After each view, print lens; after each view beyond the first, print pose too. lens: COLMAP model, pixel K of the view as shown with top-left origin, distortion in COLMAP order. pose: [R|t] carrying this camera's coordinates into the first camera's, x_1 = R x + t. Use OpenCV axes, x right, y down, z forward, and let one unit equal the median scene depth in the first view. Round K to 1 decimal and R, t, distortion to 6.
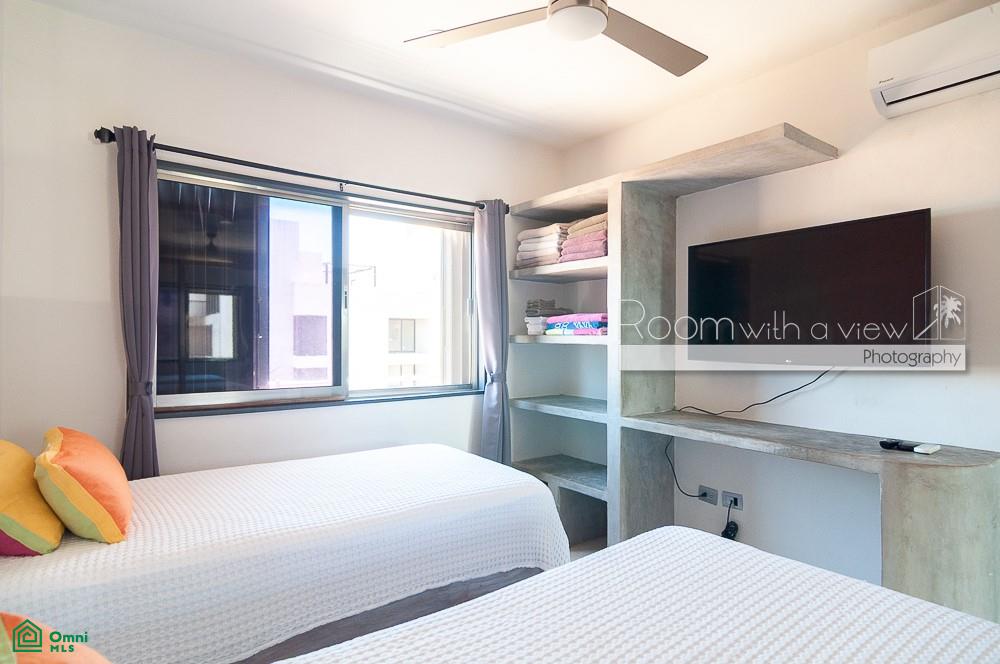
lens RADIAL K [[537.7, 0, 500.6], [0, 537.7, 337.4], [0, 0, 1]] dist [-0.000198, -0.000306]
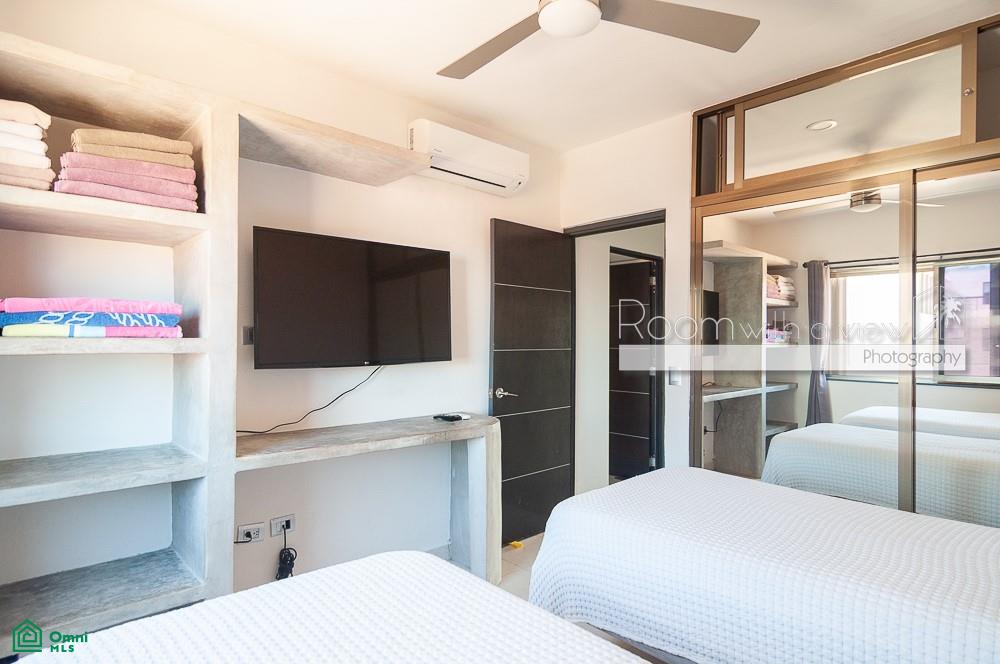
lens RADIAL K [[537.7, 0, 500.6], [0, 537.7, 337.4], [0, 0, 1]] dist [-0.000198, -0.000306]
pose [[-0.090939, 0.000909, 0.995856, -0.451525], [-0.000772, 0.999999, -0.000983, -0.004533], [-0.995856, -0.000858, -0.090939, 0.679455]]
